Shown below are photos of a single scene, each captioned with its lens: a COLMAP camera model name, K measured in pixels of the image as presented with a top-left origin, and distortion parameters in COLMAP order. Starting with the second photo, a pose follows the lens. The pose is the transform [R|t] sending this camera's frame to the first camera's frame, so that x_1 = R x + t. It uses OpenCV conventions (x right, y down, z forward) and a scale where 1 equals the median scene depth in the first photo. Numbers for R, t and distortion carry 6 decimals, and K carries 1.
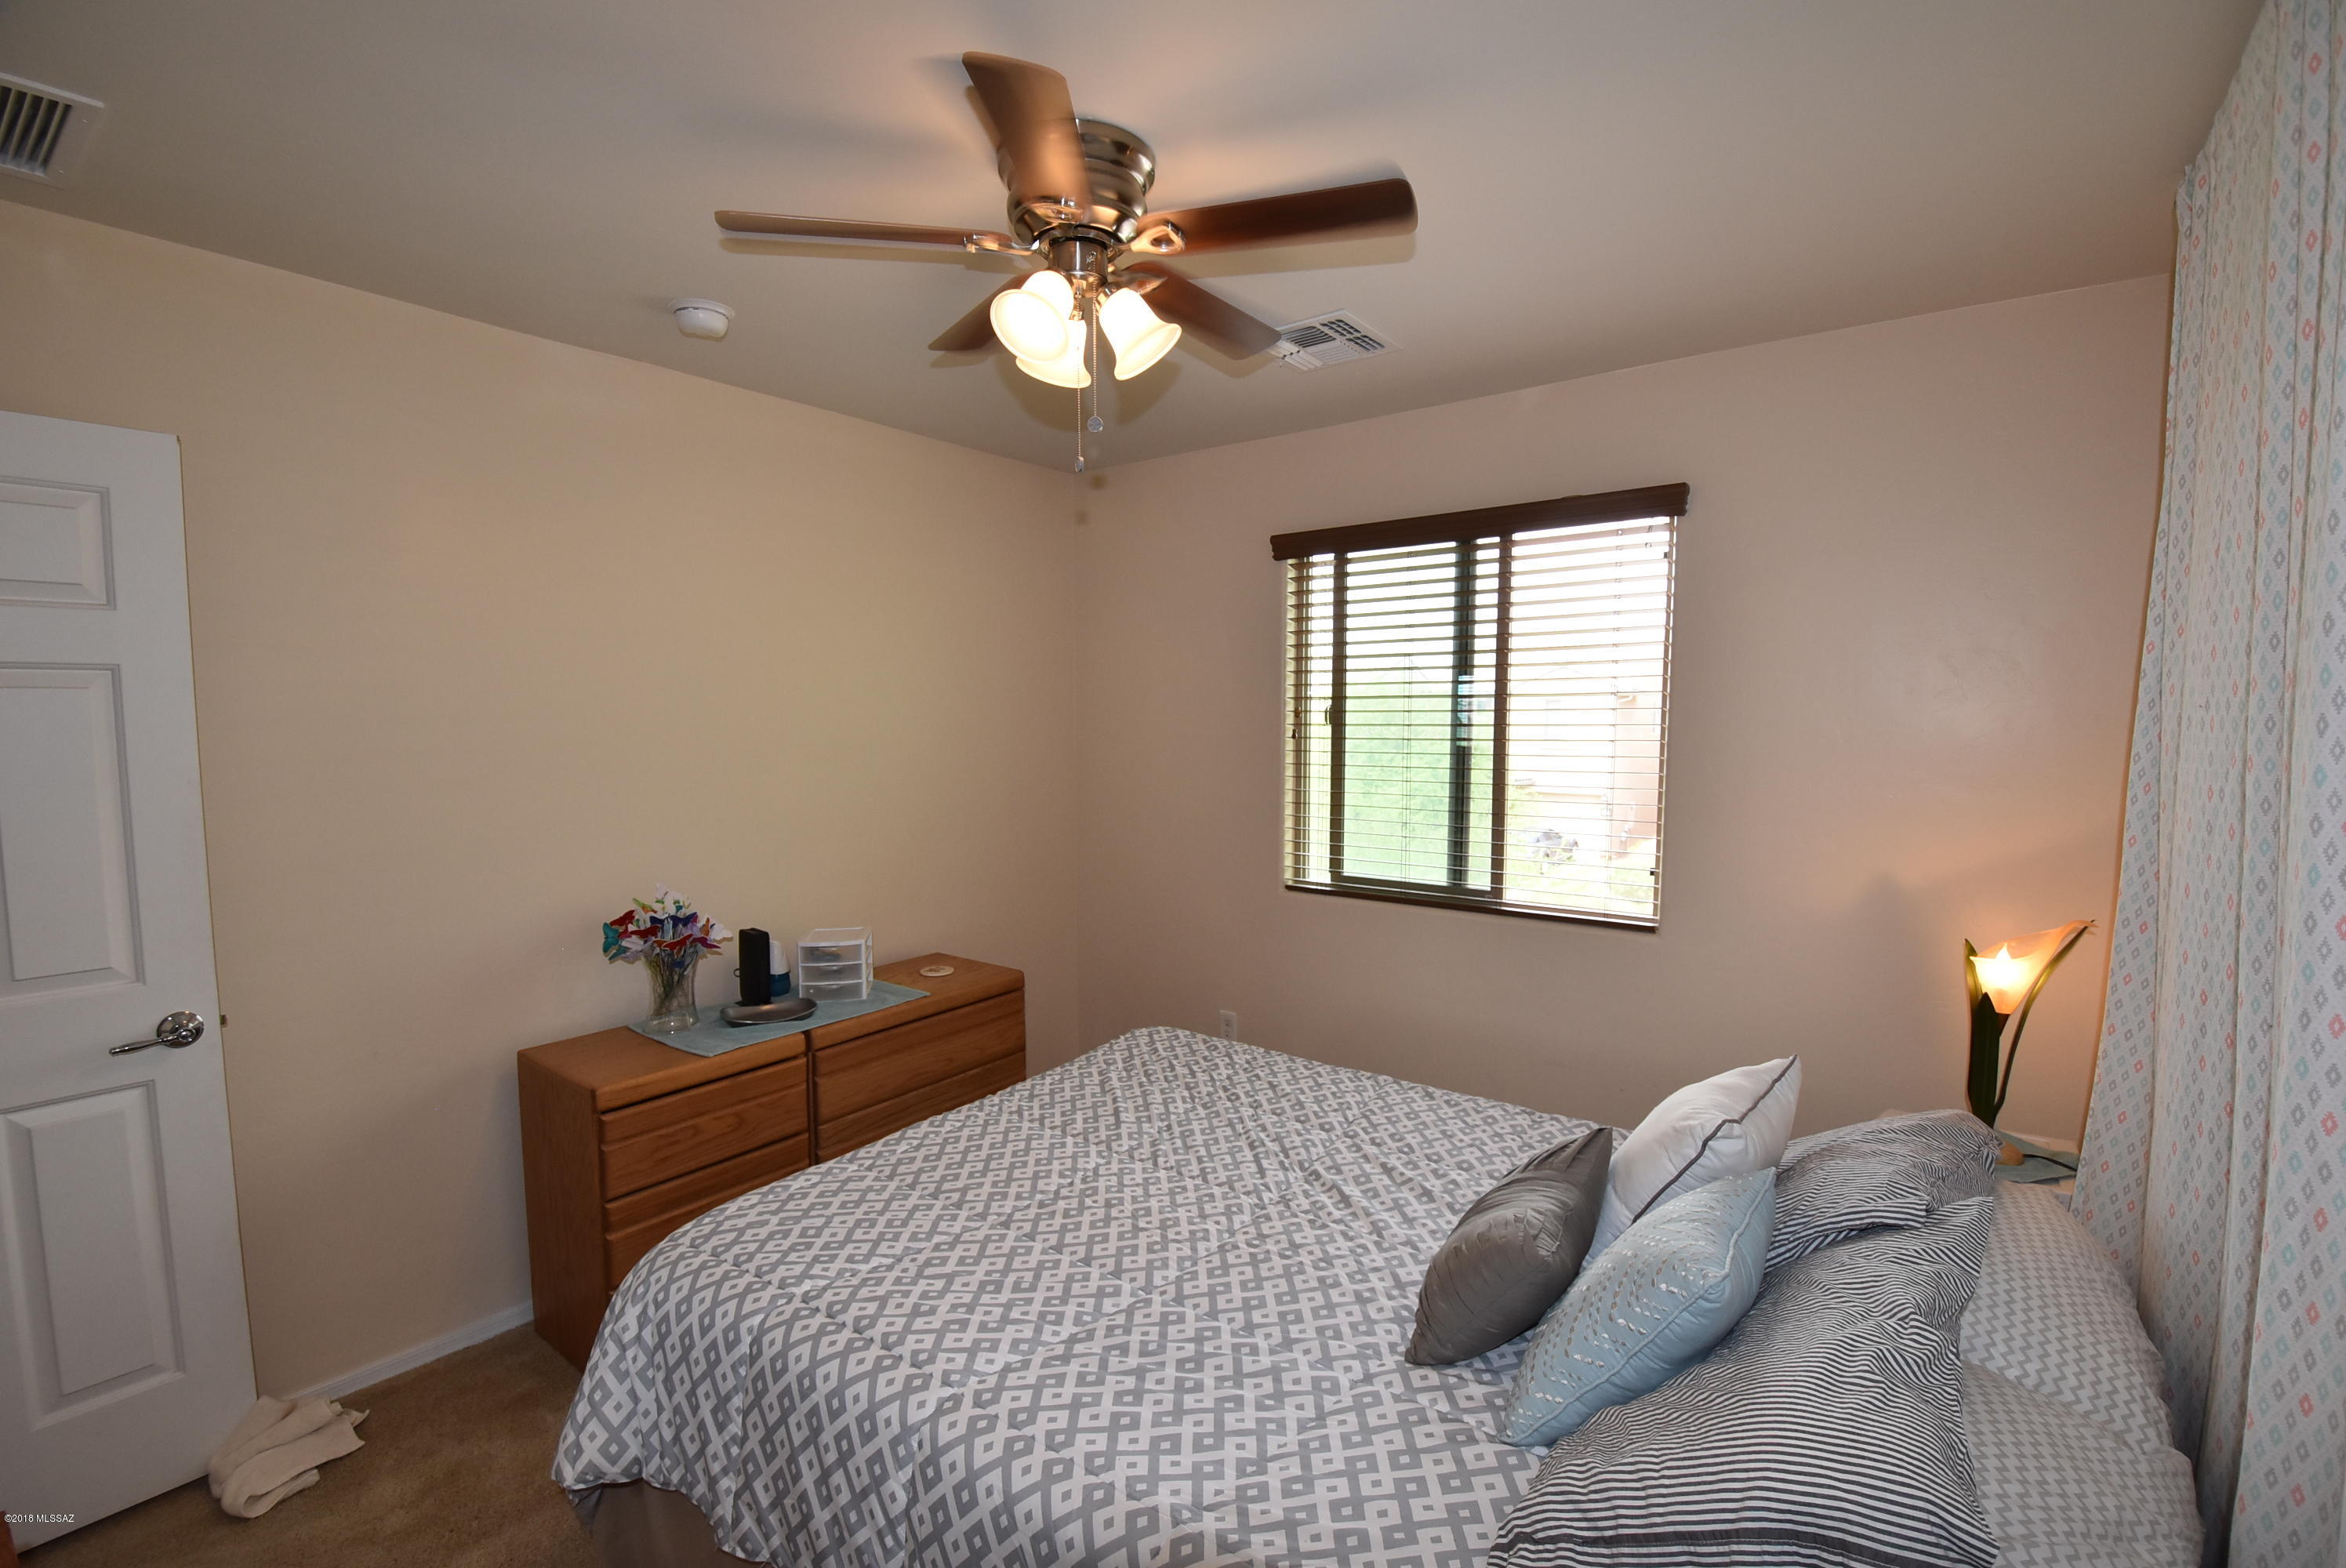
lens RADIAL K [[1025.4, 0, 1178.6], [0, 1025.4, 795.9], [0, 0, 1]] dist [0.001969, -0.013630]
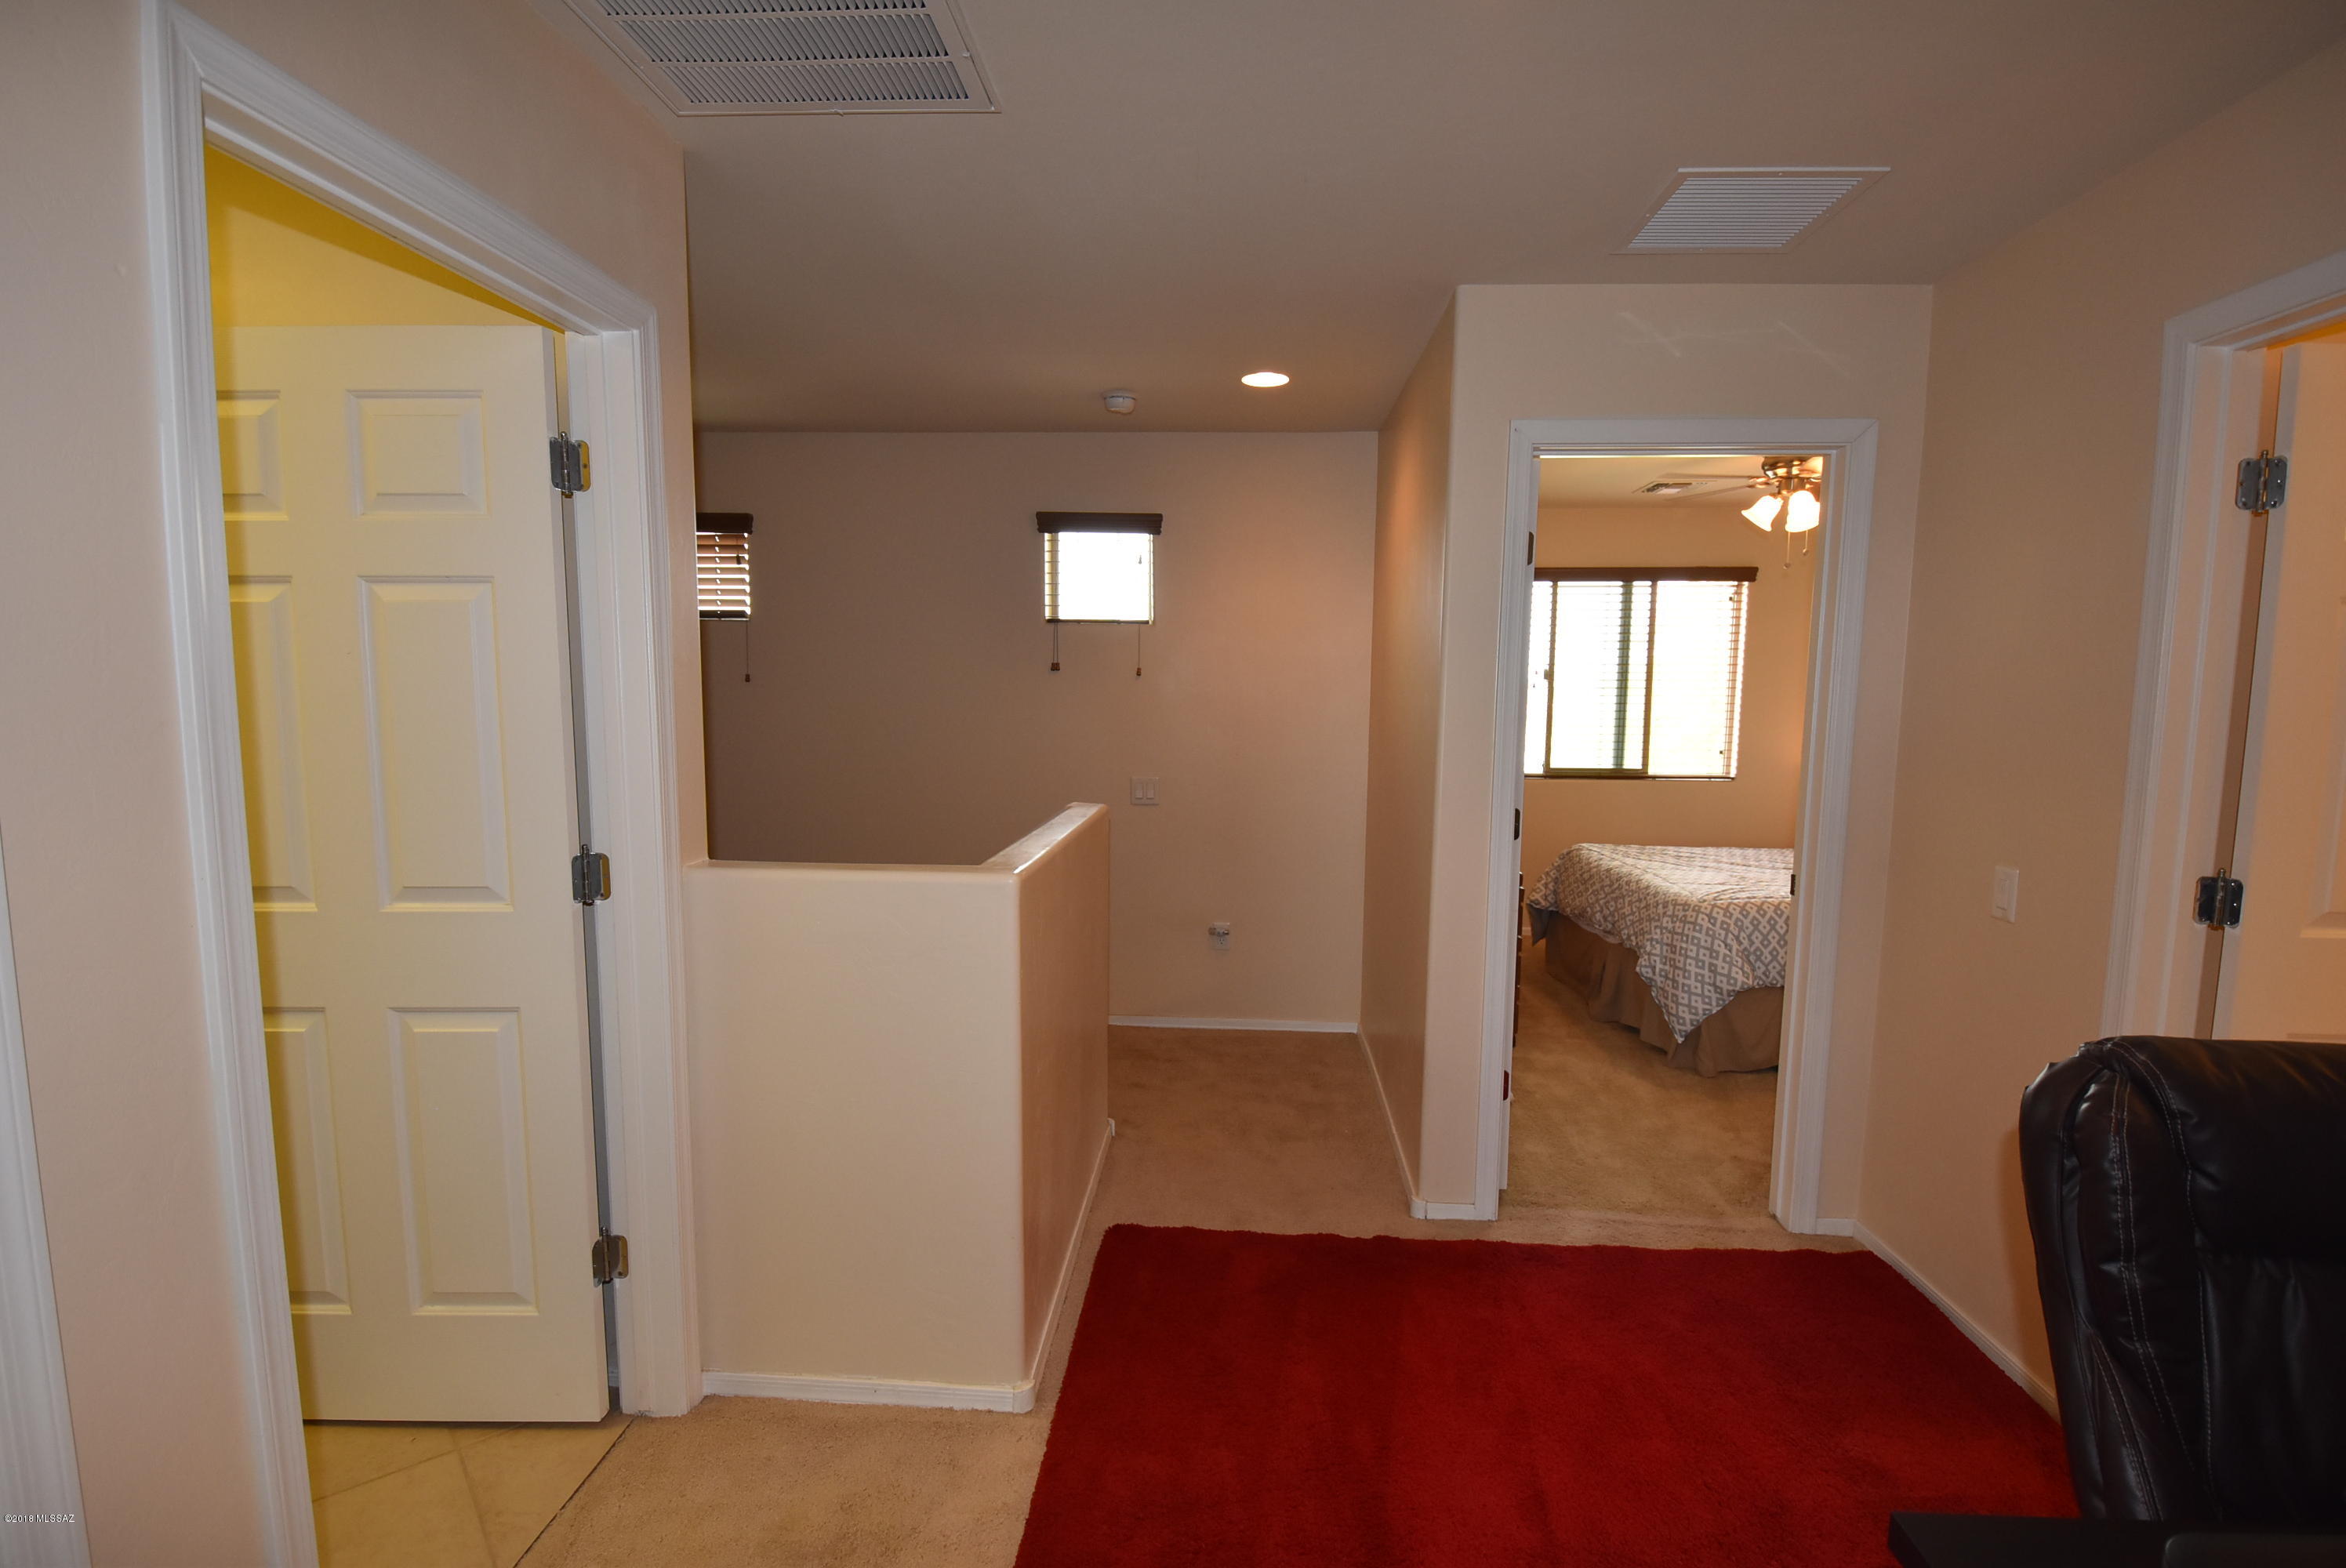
lens RADIAL K [[1094.8, 0, 1167.8], [0, 1094.8, 791.8], [0, 0, 1]] dist [0.006011, 0.000254]
pose [[0.836856, -0.045978, 0.545488, -1.530706], [0.034880, 0.998920, 0.030686, 0.043086], [-0.546310, -0.006653, 0.837556, -0.213049]]
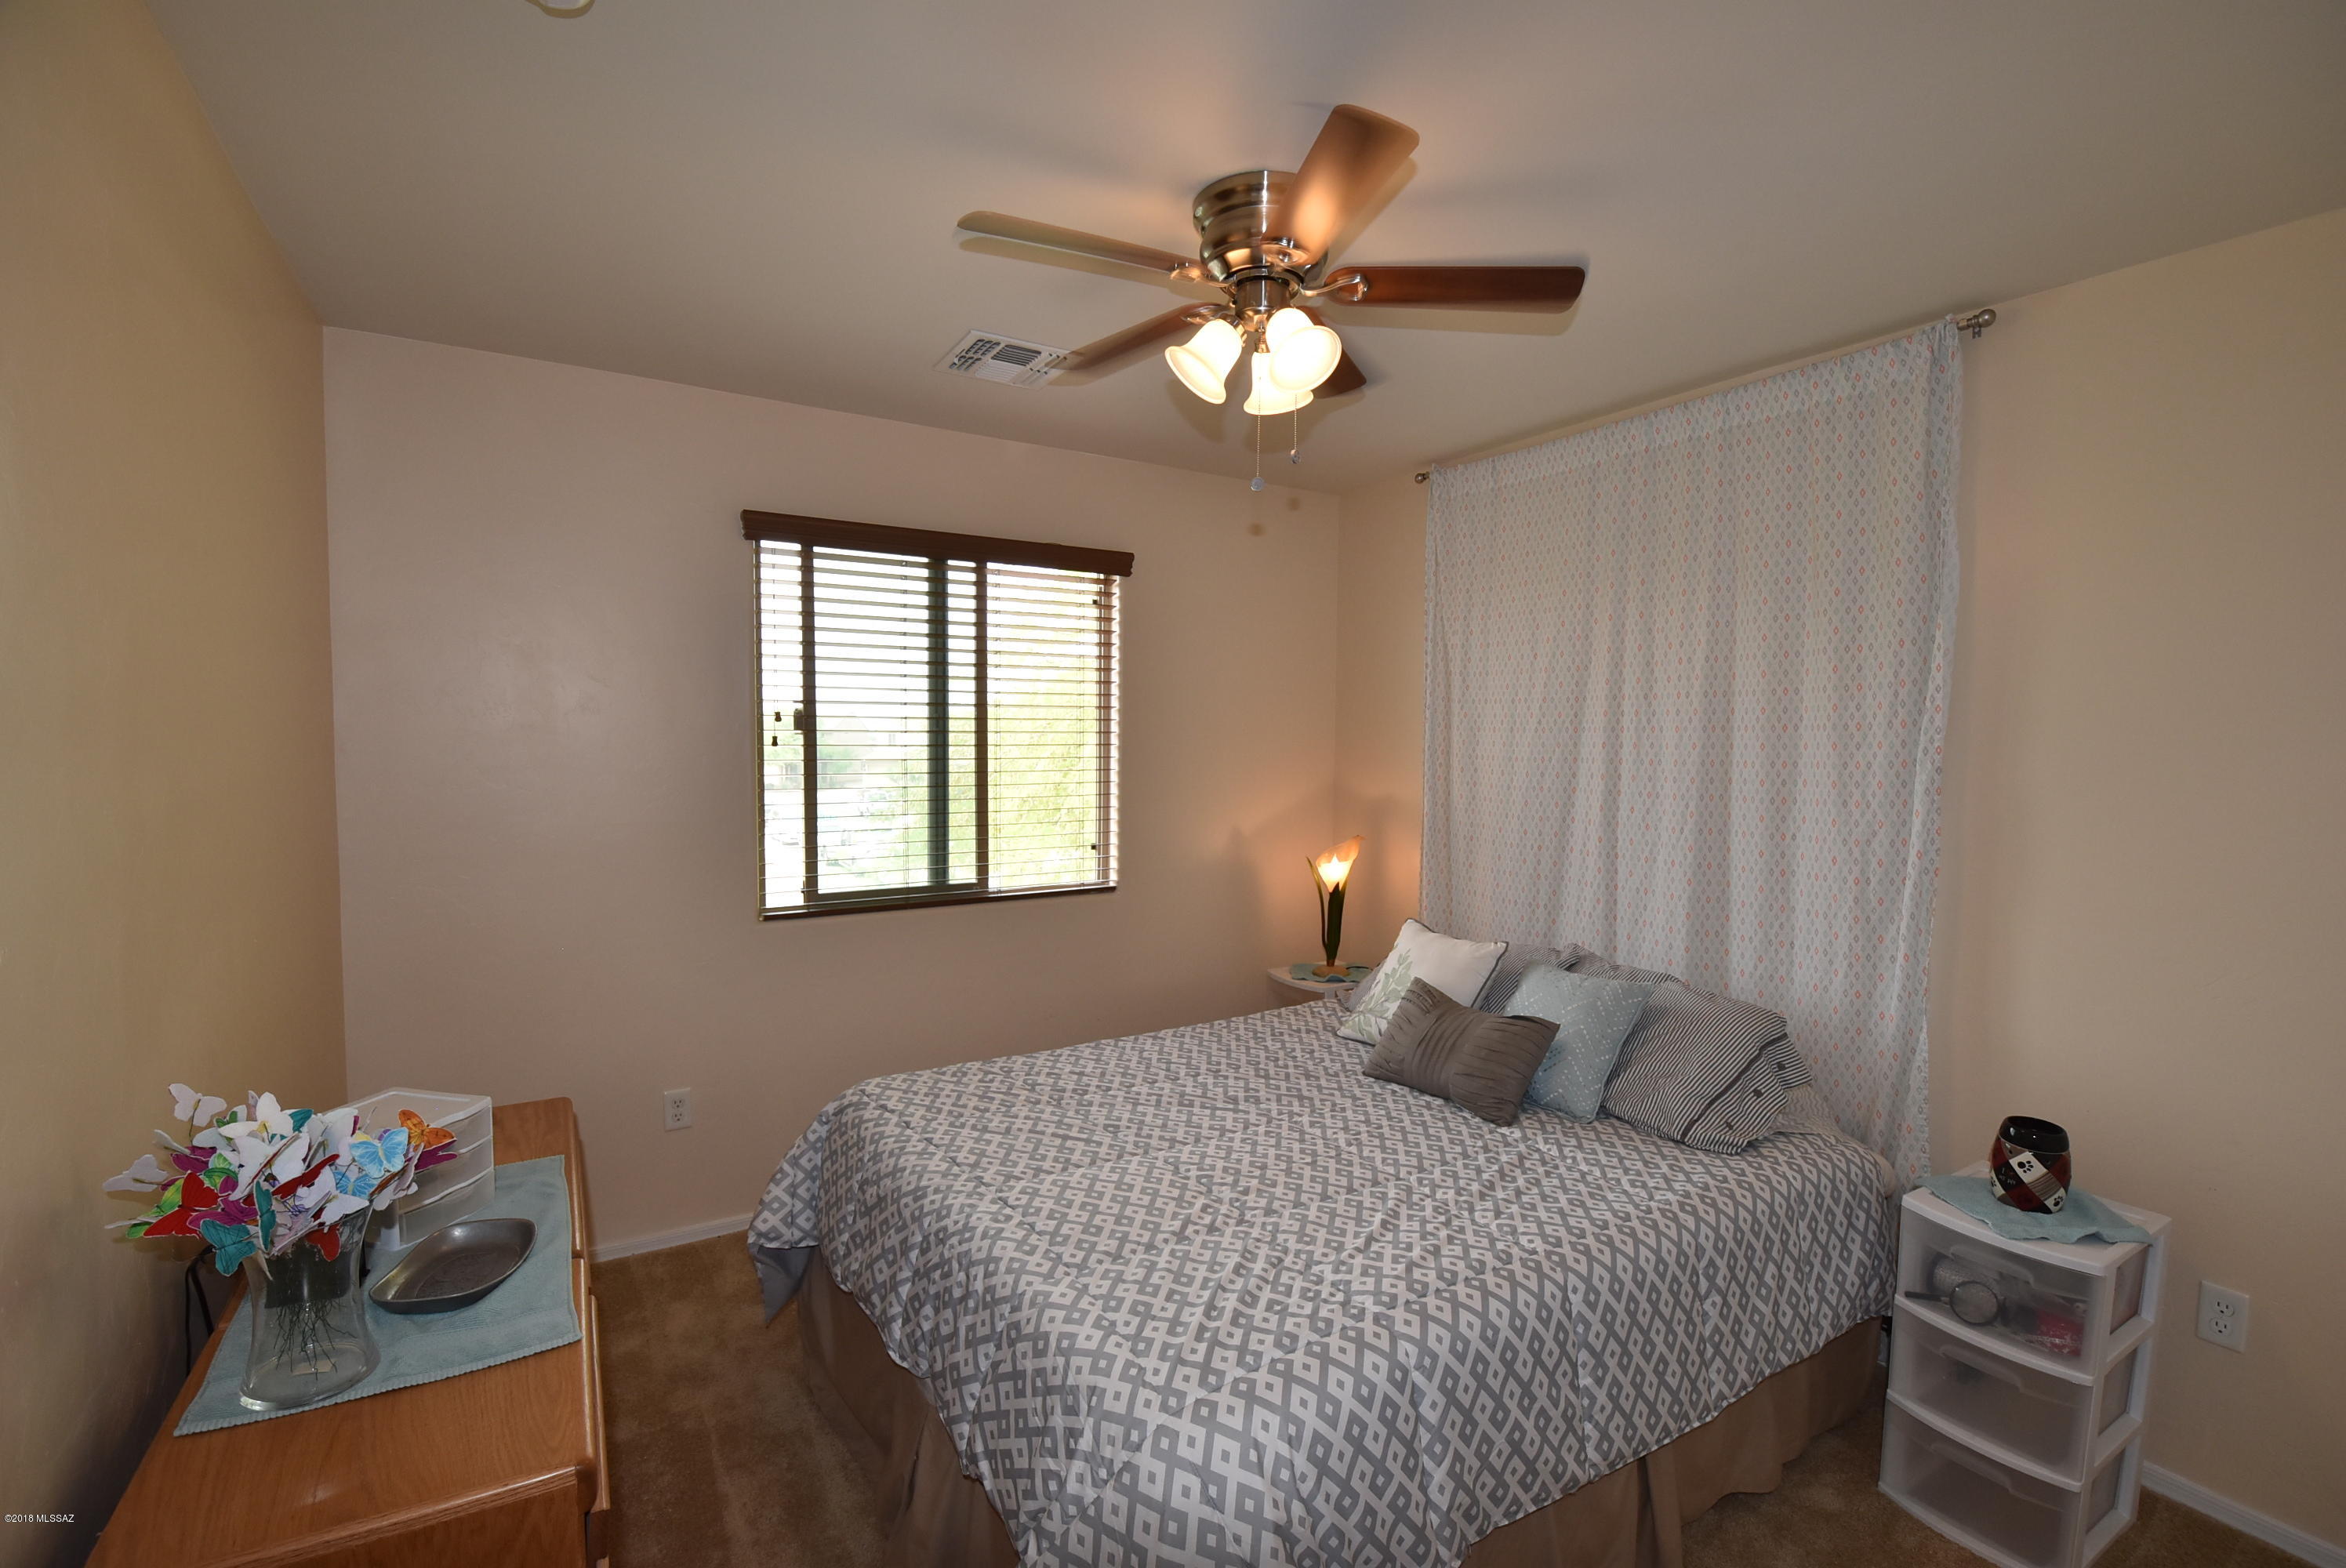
lens RADIAL K [[1025.4, 0, 1182.1], [0, 1025.4, 793.7], [0, 0, 1]] dist [0.001969, -0.013630]
pose [[0.370427, -0.048937, 0.927572, -0.632500], [0.064170, 0.997574, 0.027004, -0.017940], [-0.926642, 0.049519, 0.372668, 0.381334]]
